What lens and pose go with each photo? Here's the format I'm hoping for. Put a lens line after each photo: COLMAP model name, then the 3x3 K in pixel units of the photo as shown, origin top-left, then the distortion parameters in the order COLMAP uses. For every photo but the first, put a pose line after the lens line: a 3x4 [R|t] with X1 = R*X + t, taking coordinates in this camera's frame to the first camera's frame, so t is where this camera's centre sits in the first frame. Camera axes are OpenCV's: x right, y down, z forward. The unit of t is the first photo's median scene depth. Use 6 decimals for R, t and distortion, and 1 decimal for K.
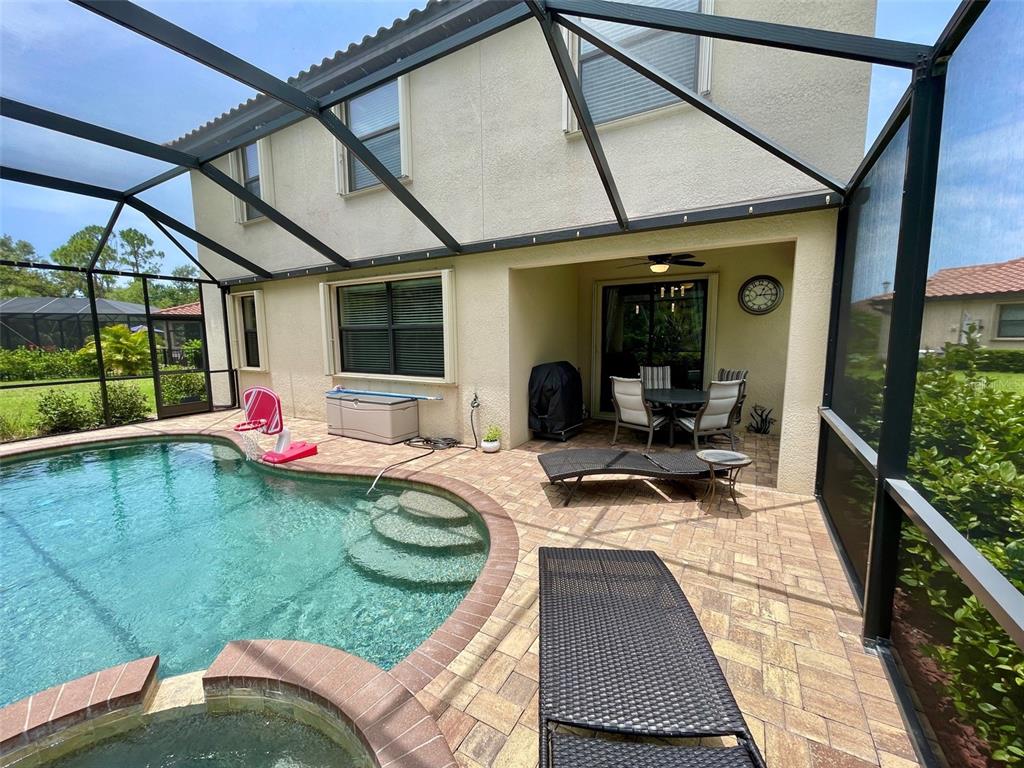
lens RADIAL K [[411.0, 0, 505.5], [0, 411.0, 383.4], [0, 0, 1]] dist [-0.000405, -0.000957]
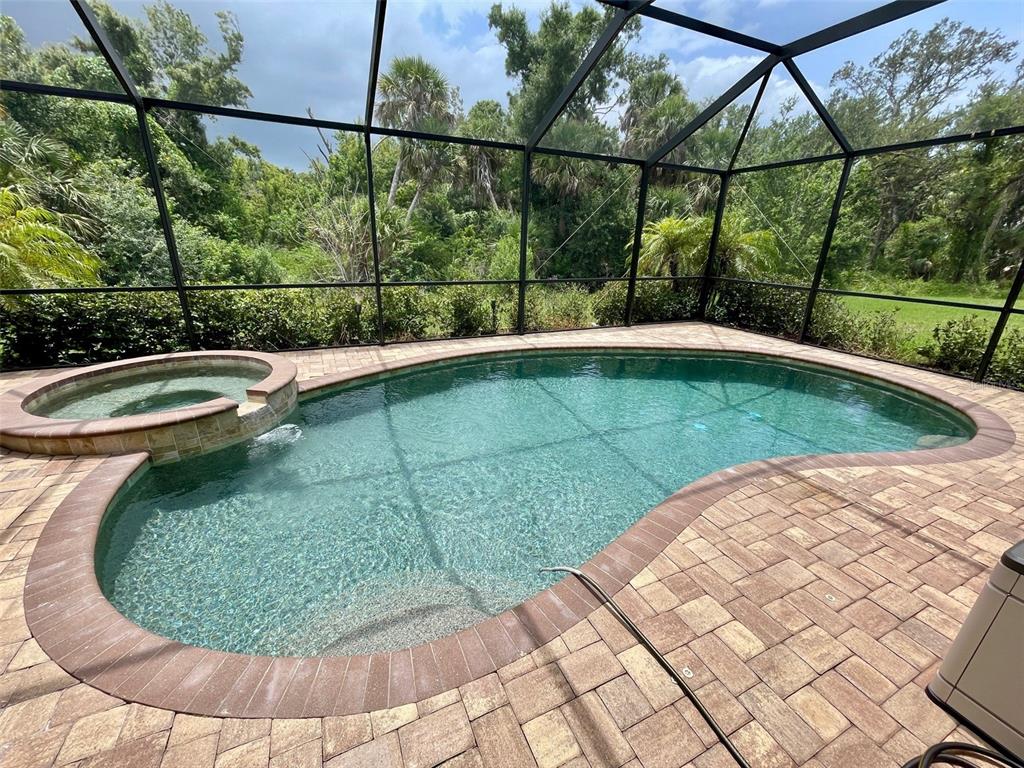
lens RADIAL K [[411.0, 0, 505.5], [0, 411.0, 383.4], [0, 0, 1]] dist [-0.000405, -0.000957]
pose [[-0.569031, 0.266436, -0.777956, 0.008384], [-0.117369, 0.910054, 0.397526, -0.126464], [0.813897, 0.317513, -0.486577, 1.276536]]
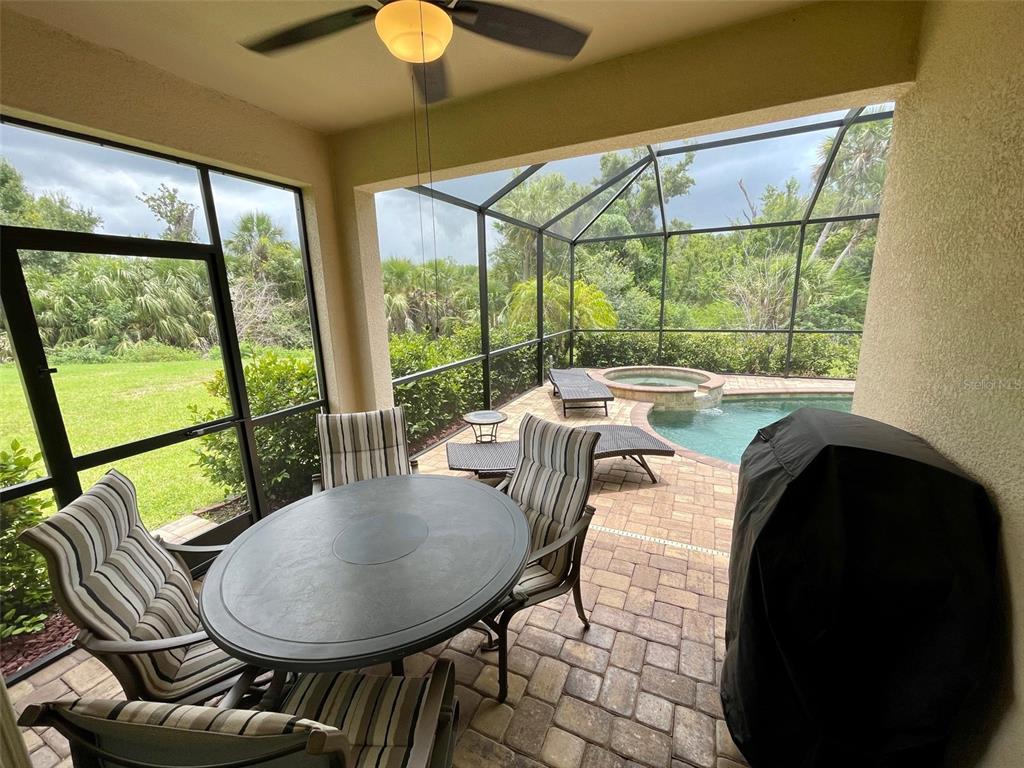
lens RADIAL K [[411.0, 0, 505.5], [0, 411.0, 383.4], [0, 0, 1]] dist [-0.000405, -0.000957]
pose [[-0.995434, 0.056710, -0.076774, 0.502262], [0.028792, 0.945295, 0.324943, -0.242003], [0.091002, 0.321249, -0.942612, 1.824860]]
